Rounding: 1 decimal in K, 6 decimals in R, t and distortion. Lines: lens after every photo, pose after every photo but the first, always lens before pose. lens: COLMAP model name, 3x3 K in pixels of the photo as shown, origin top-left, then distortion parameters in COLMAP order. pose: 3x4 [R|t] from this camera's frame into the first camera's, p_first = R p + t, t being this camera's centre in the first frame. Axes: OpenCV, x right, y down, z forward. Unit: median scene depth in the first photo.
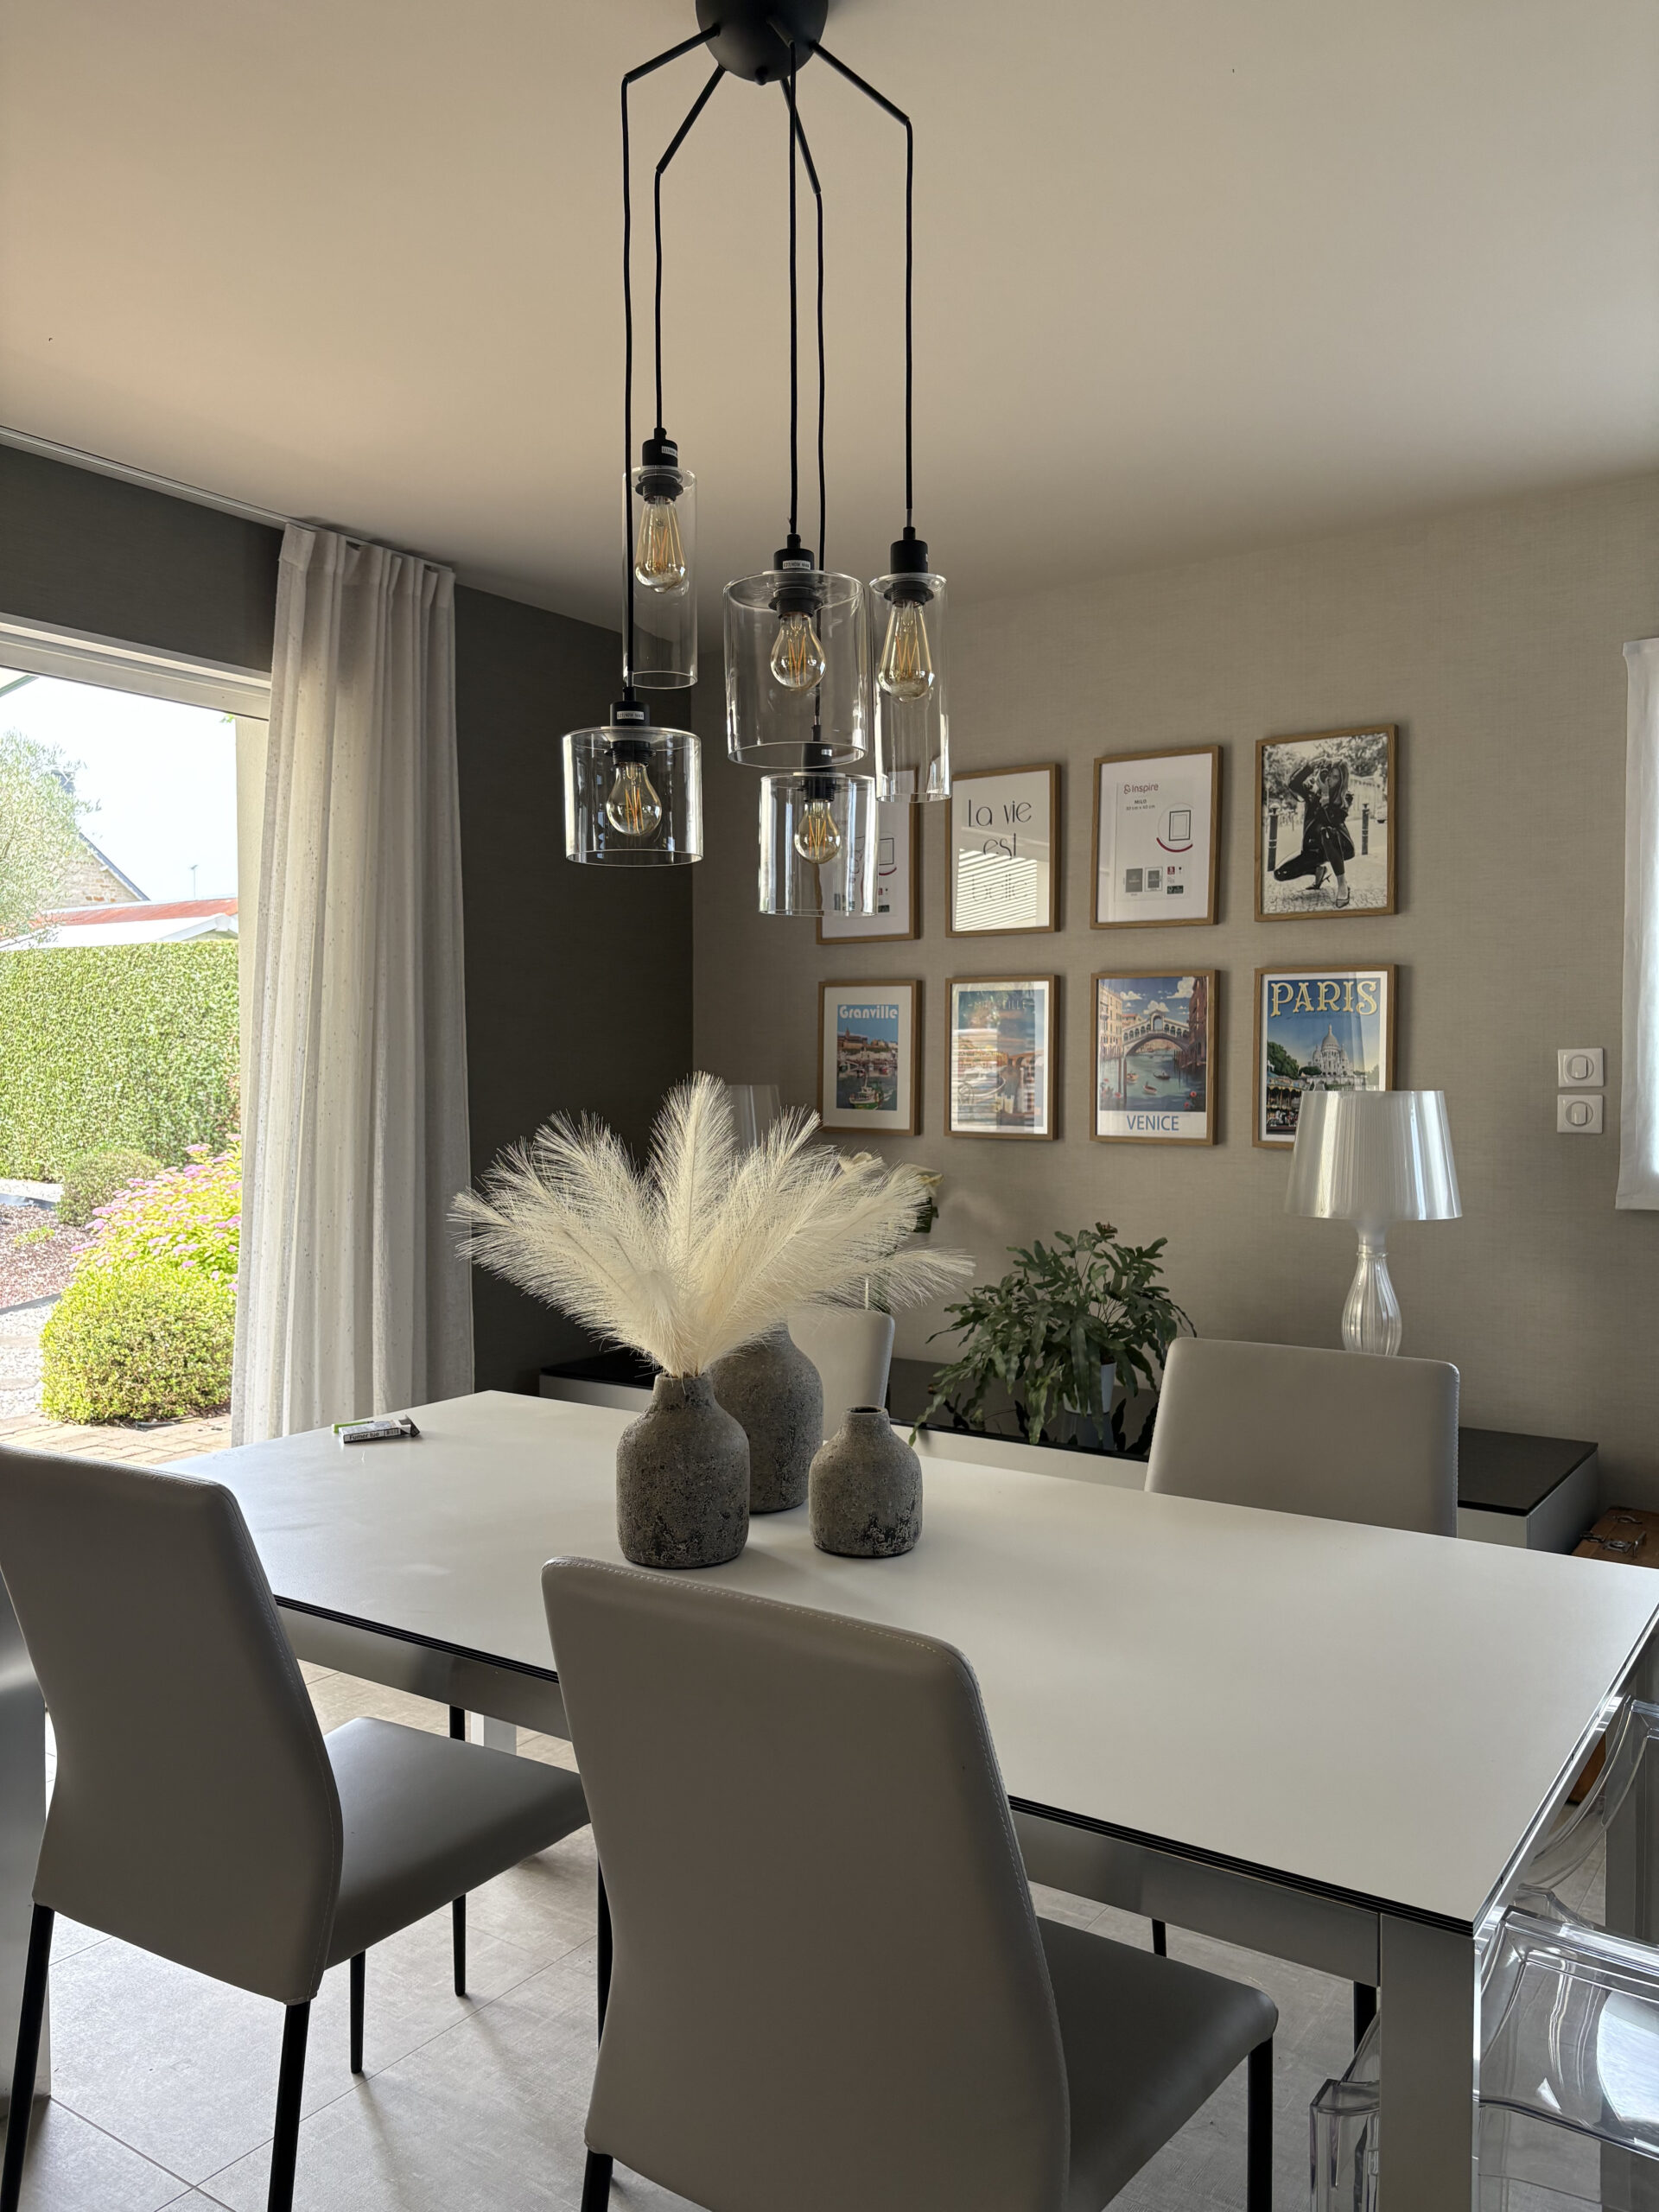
lens RADIAL K [[1665.1, 0, 832.1], [0, 1665.1, 1101.3], [0, 0, 1]] dist [-0.000499, 0.000038]
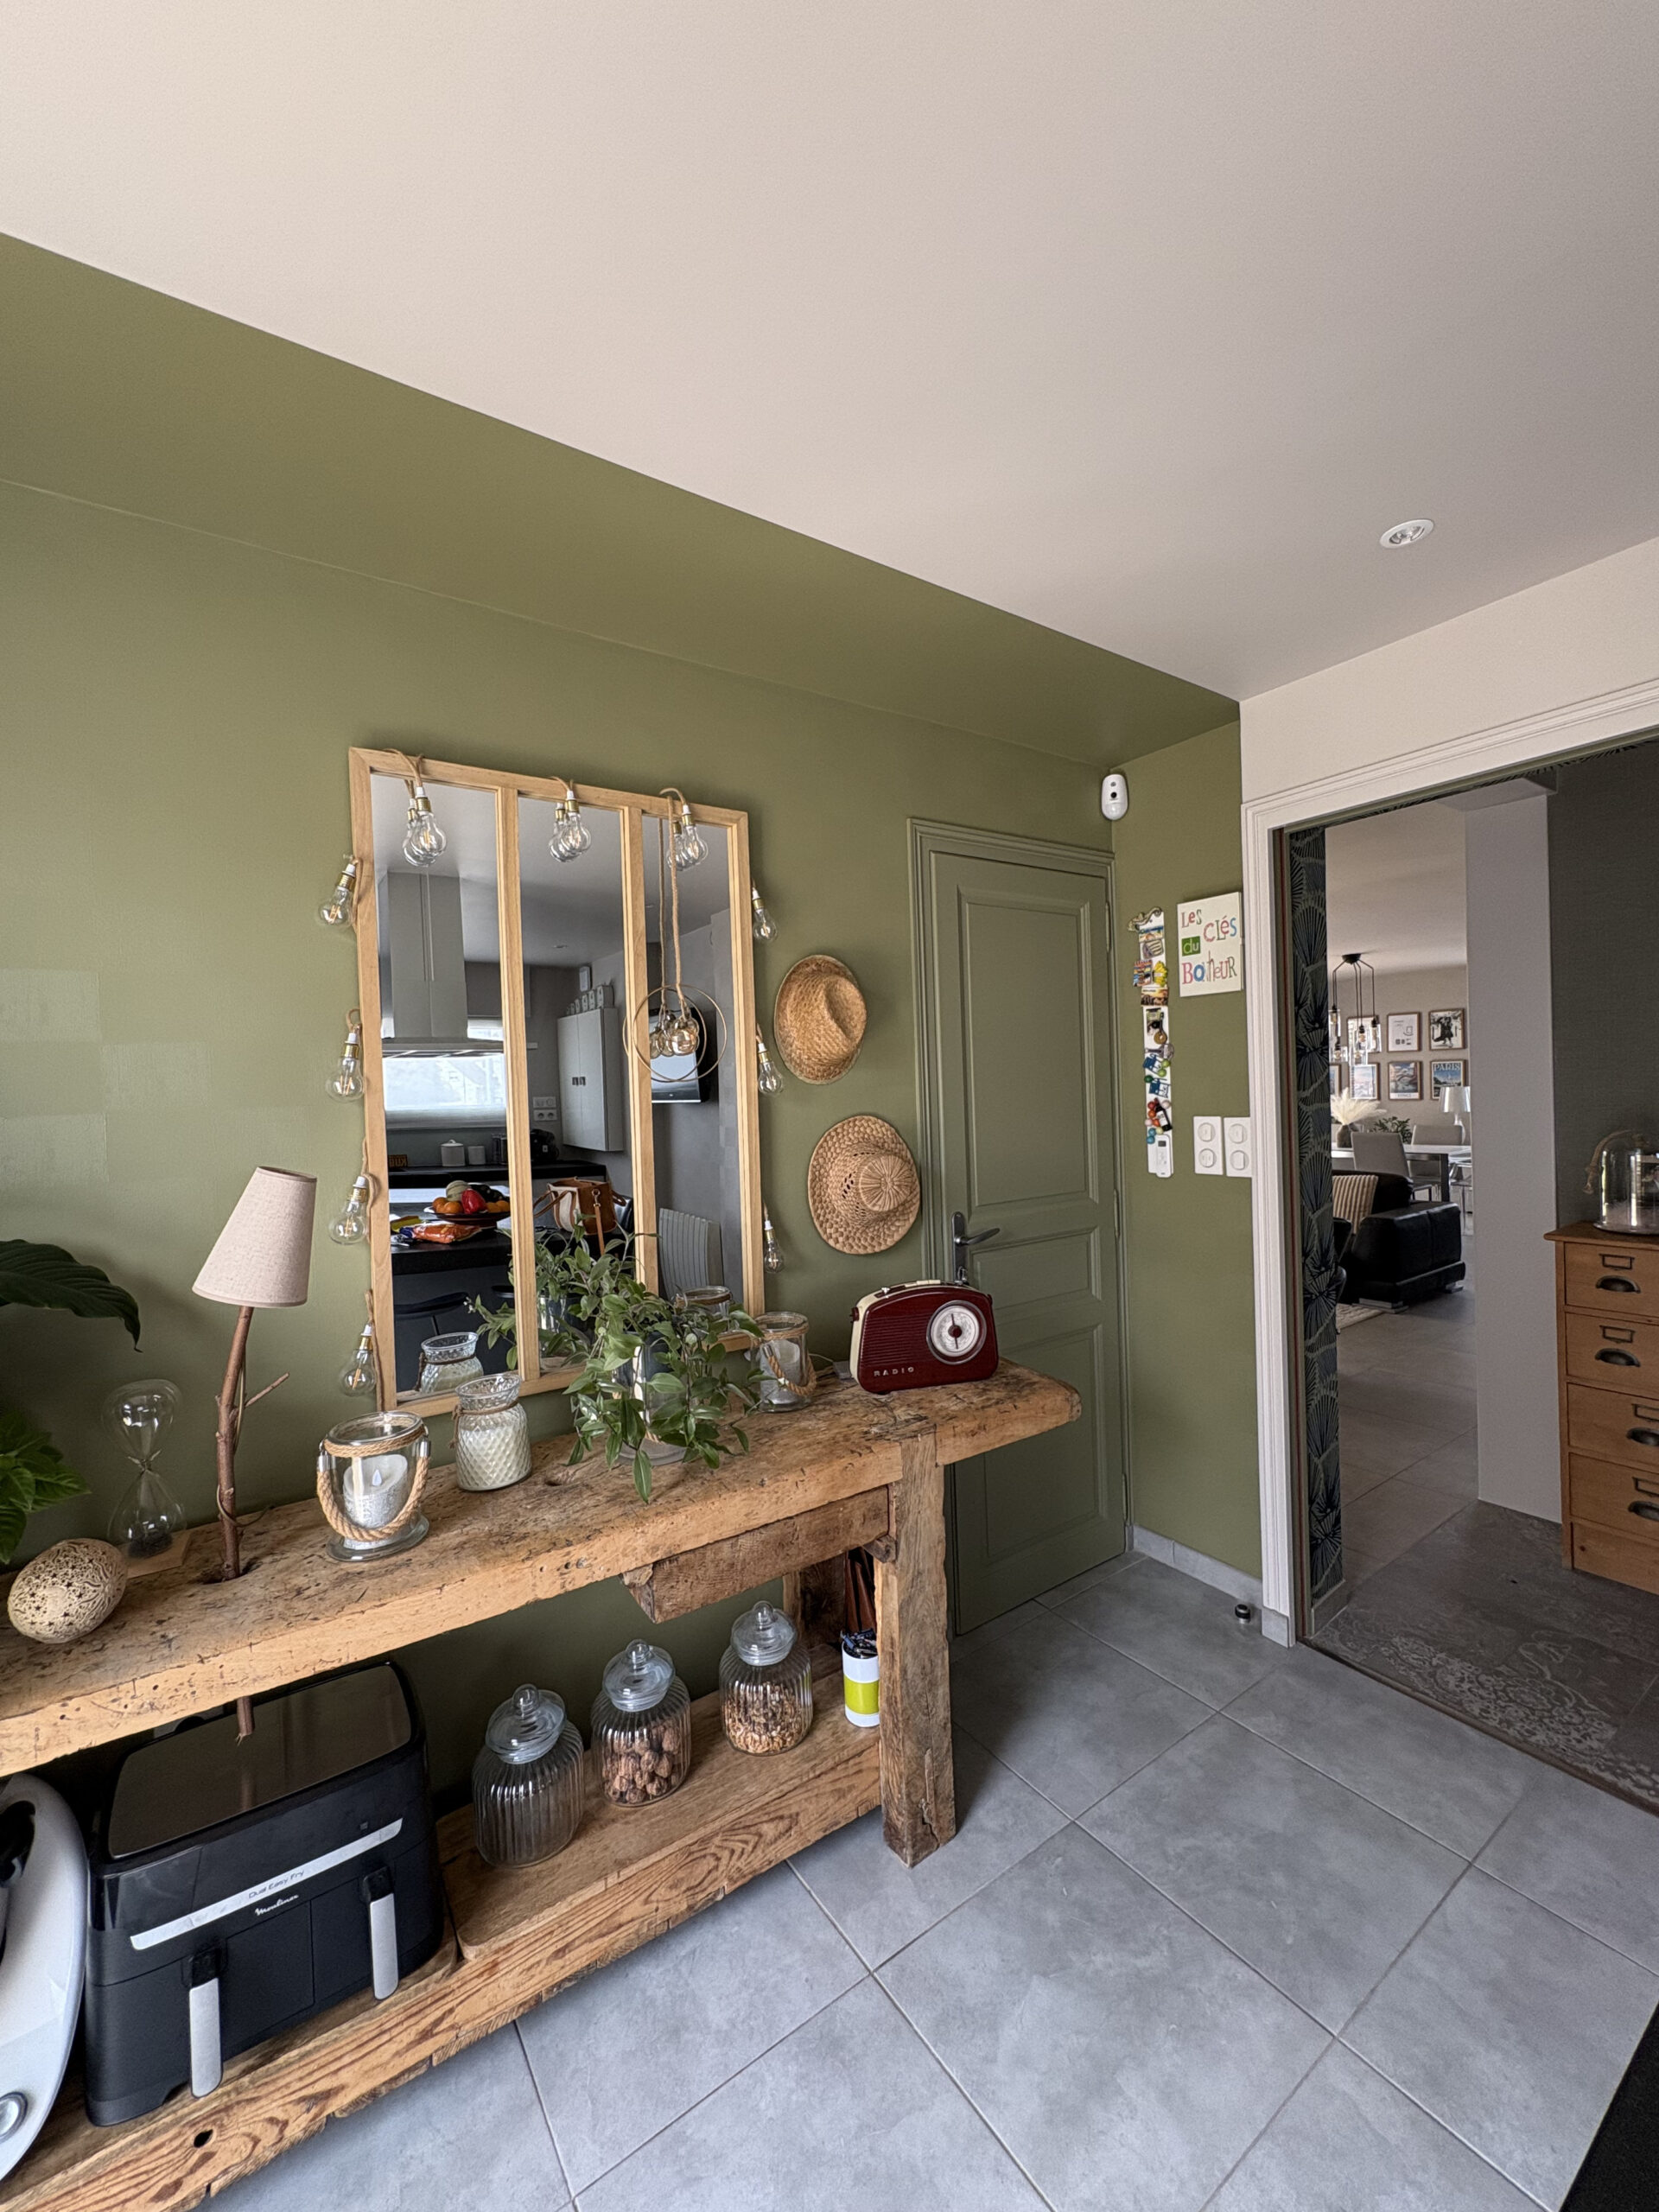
lens RADIAL K [[885.3, 0, 824.0], [0, 885.3, 1108.2], [0, 0, 1]] dist [-0.000226, -0.000329]
pose [[0.934003, -0.028590, -0.356120, -0.449133], [0.026914, 0.999591, -0.009659, 0.029415], [0.356251, -0.000563, 0.934390, -1.913347]]
